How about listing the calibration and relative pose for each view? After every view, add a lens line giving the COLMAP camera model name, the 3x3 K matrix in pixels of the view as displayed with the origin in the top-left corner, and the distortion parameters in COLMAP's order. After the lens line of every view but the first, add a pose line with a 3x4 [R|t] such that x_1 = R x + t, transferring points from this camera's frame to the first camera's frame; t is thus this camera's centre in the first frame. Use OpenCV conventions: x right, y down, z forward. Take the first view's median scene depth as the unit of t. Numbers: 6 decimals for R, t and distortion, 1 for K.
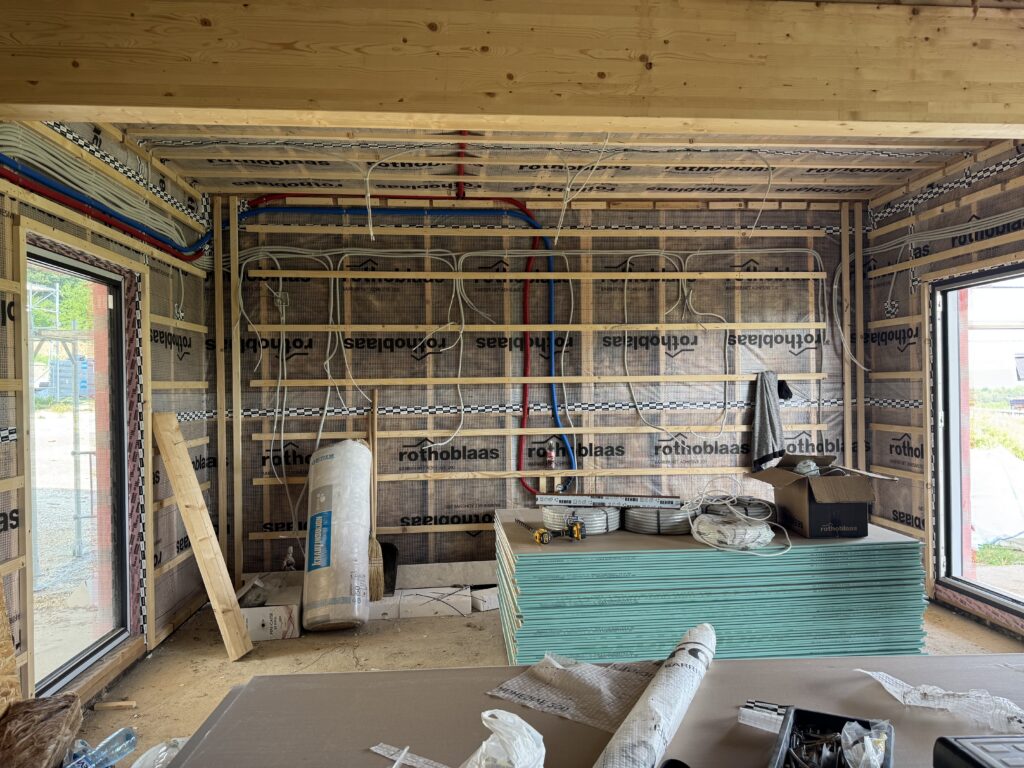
lens RADIAL K [[709.6, 0, 513.4], [0, 709.6, 384.0], [0, 0, 1]] dist [0.074741, -0.095226]
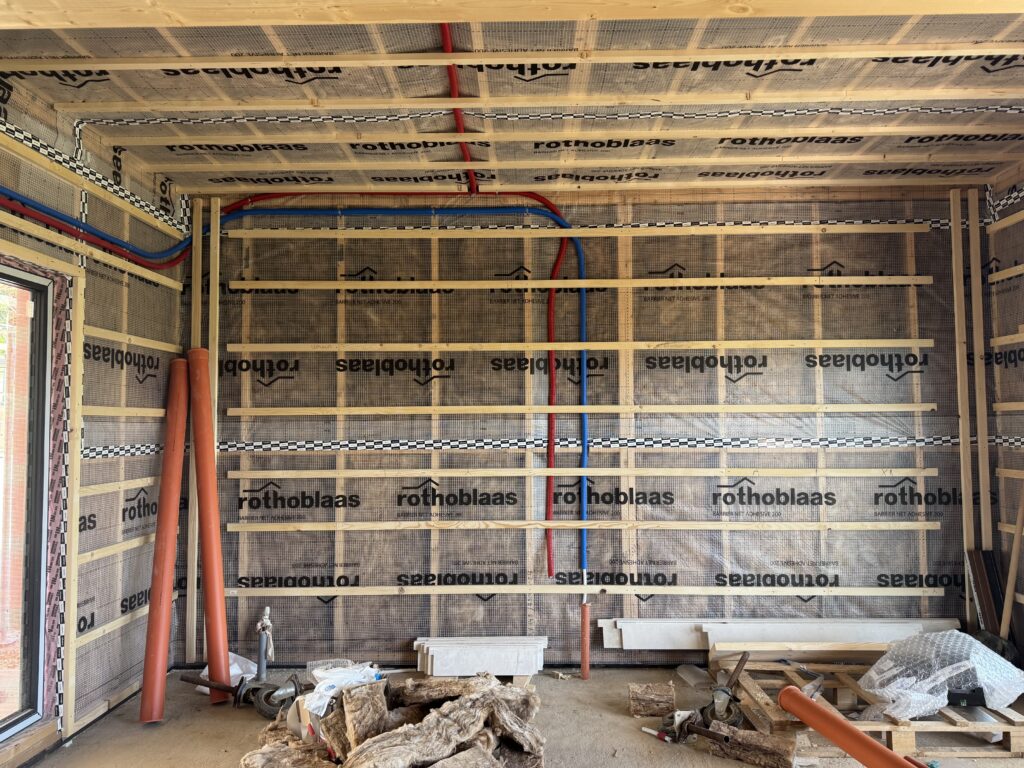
lens RADIAL K [[709.6, 0, 514.9], [0, 709.6, 387.2], [0, 0, 1]] dist [0.074741, -0.095226]
pose [[0.994745, 0.001488, -0.102370, 0.061458], [-0.006641, 0.998726, -0.050020, 0.010334], [0.102165, 0.050437, 0.993488, 0.178624]]
